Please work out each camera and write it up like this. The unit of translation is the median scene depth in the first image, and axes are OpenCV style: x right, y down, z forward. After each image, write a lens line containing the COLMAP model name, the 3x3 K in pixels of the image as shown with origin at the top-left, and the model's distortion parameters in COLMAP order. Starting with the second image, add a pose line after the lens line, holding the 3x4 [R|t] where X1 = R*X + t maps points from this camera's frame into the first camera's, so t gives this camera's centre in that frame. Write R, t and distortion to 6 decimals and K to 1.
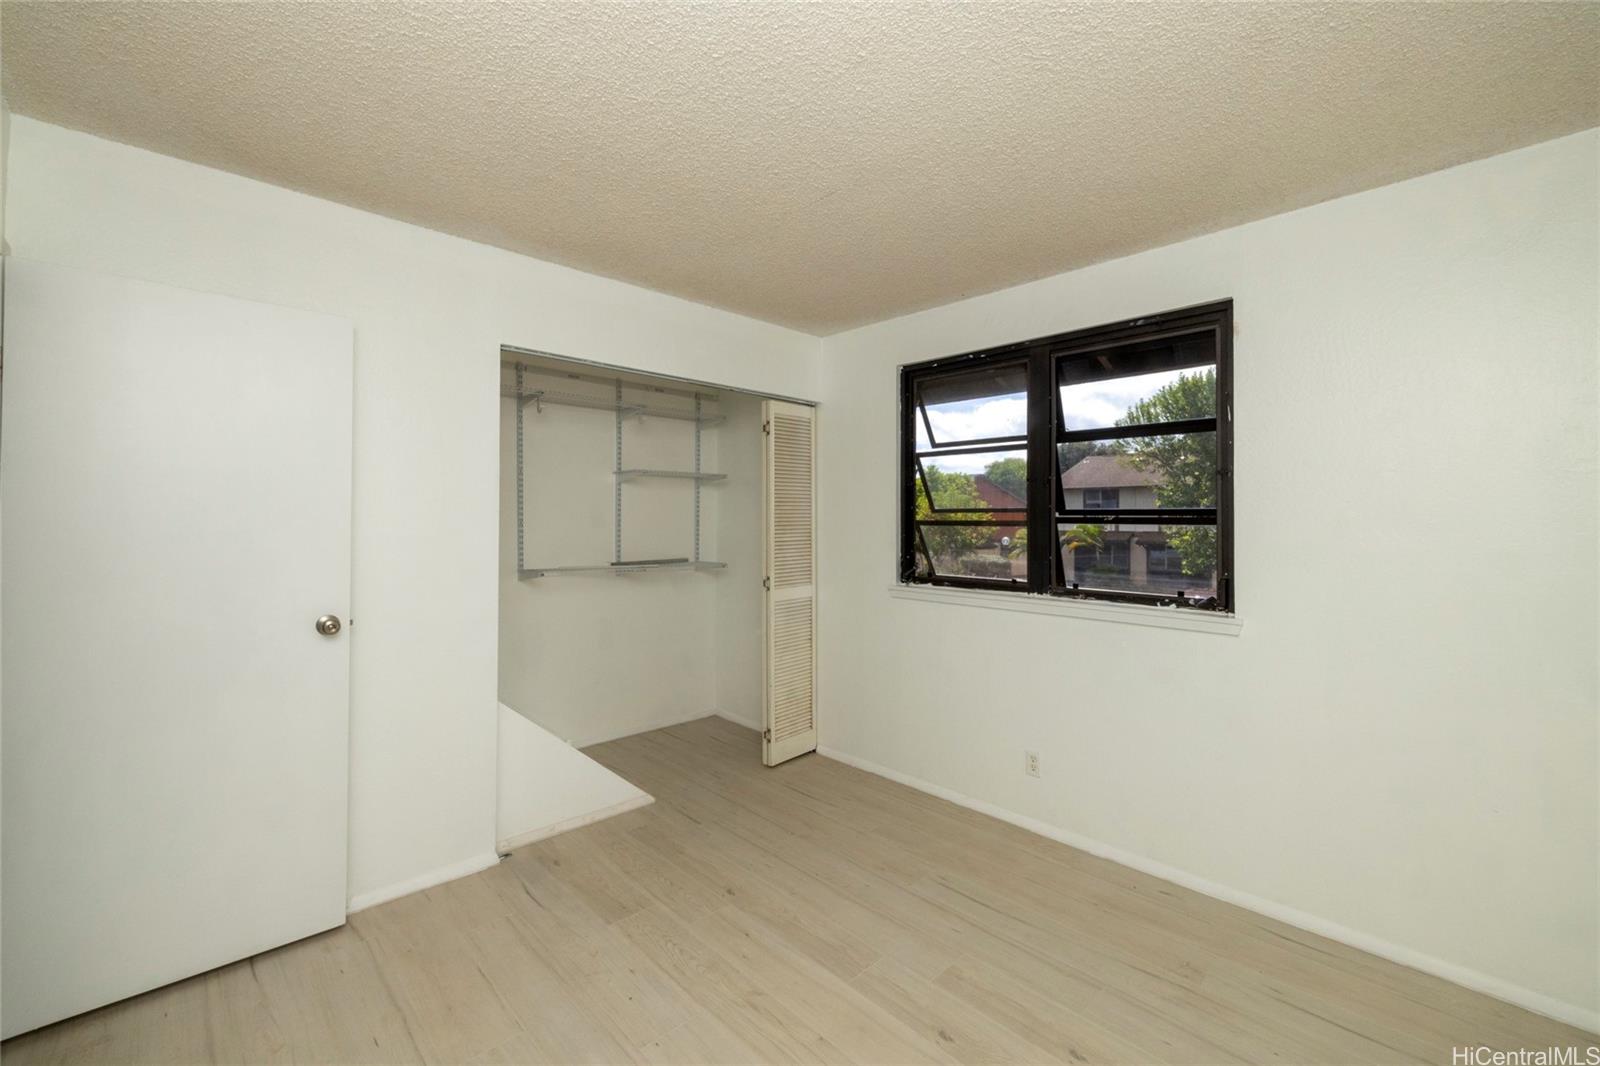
lens RADIAL K [[664.6, 0, 795.9], [0, 664.6, 518.5], [0, 0, 1]] dist [-0.000083, -0.000319]
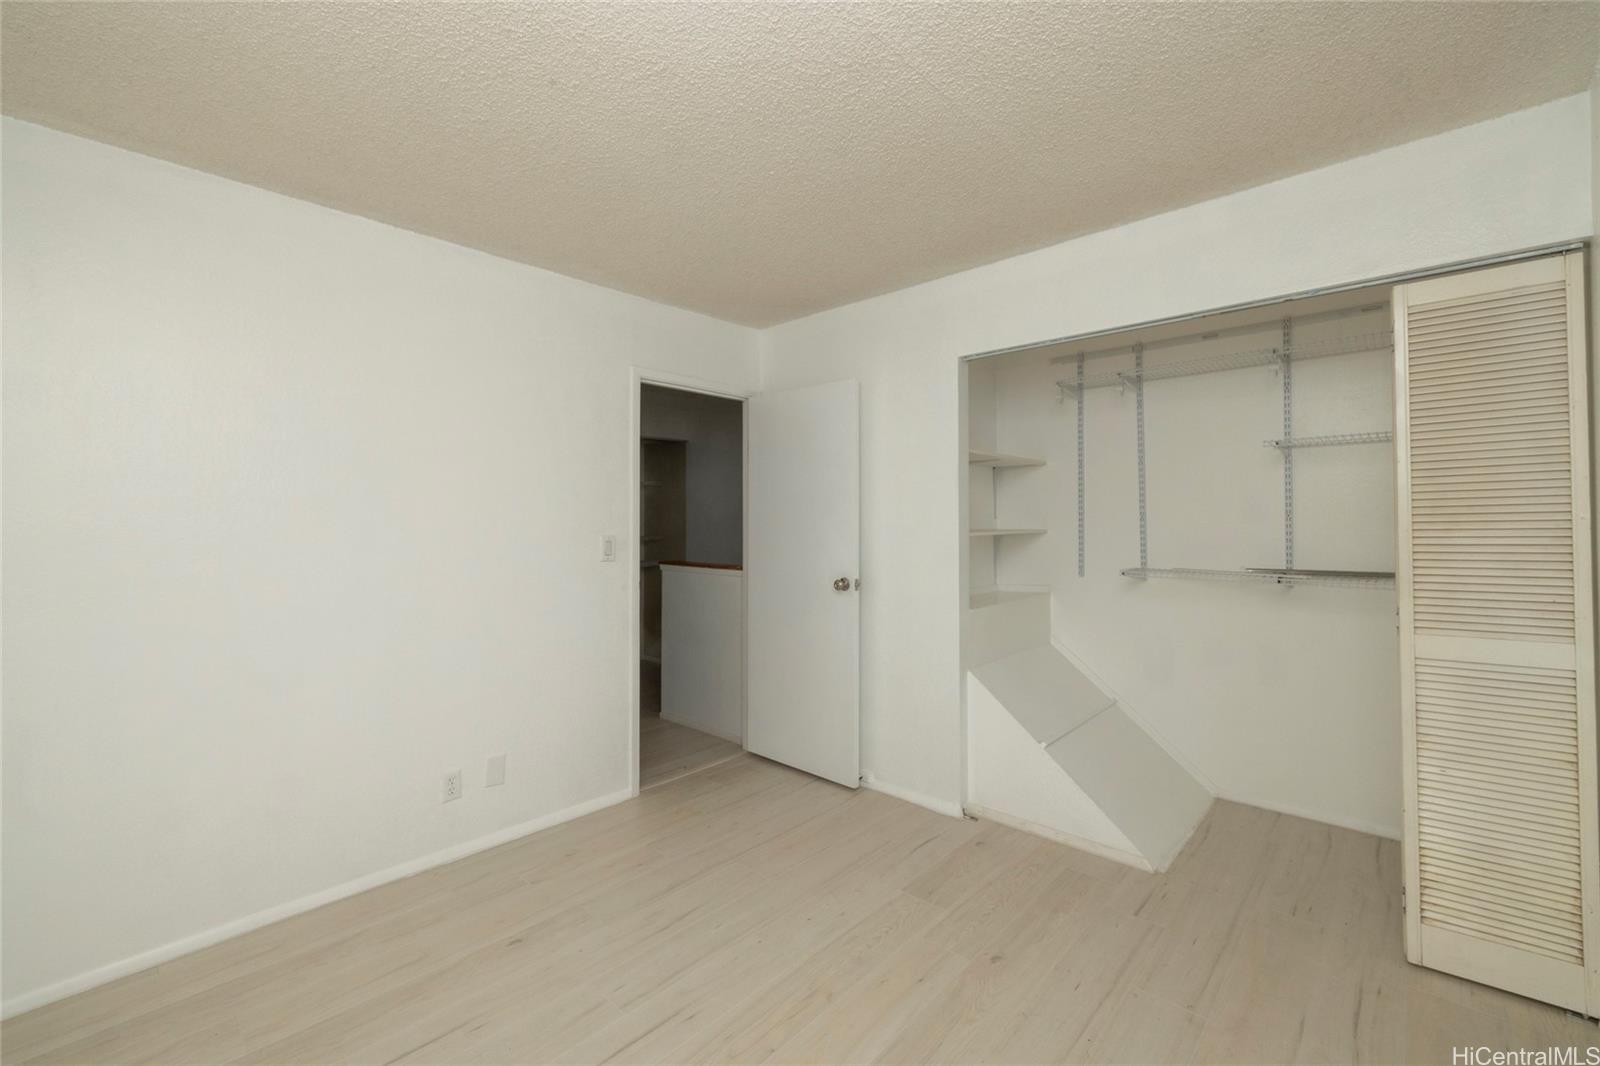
lens RADIAL K [[664.6, 0, 795.9], [0, 664.6, 518.5], [0, 0, 1]] dist [-0.000083, -0.000319]
pose [[0.066296, -0.007309, -0.997773, 0.591134], [0.005486, 0.999961, -0.006960, 0.015525], [0.997785, -0.005012, 0.066333, 0.579683]]
